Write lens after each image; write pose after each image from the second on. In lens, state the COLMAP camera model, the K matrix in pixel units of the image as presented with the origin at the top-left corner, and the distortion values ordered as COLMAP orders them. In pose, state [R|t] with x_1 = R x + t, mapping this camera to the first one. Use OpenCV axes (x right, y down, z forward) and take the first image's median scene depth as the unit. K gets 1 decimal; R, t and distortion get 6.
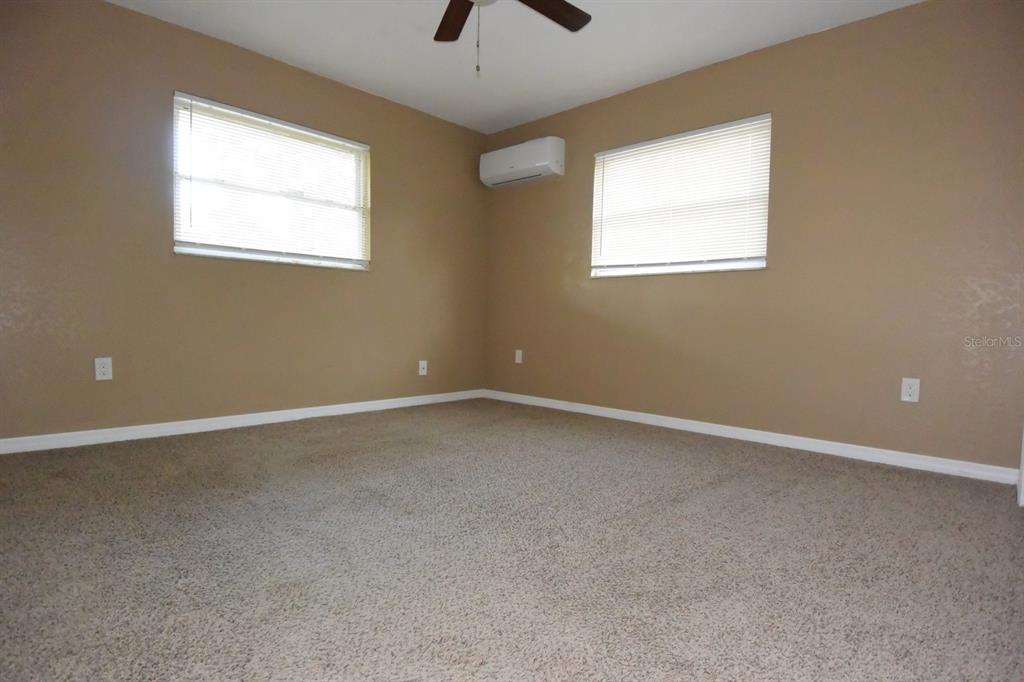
lens RADIAL K [[554.4, 0, 512.0], [0, 554.4, 341.0], [0, 0, 1]] dist [-0.004874, -0.002067]
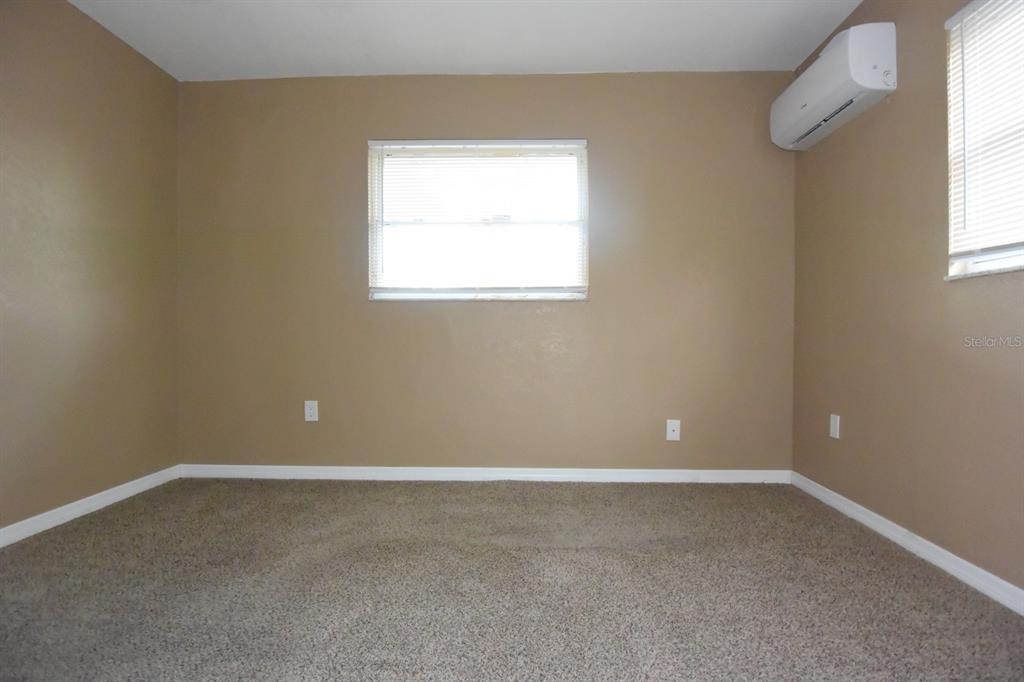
lens RADIAL K [[554.4, 0, 512.0], [0, 554.4, 341.0], [0, 0, 1]] dist [-0.004874, -0.002067]
pose [[0.658931, -0.017624, -0.751996, 0.254457], [-0.014917, 0.999223, -0.036489, -0.038844], [0.752055, 0.035261, 0.658156, 0.414122]]
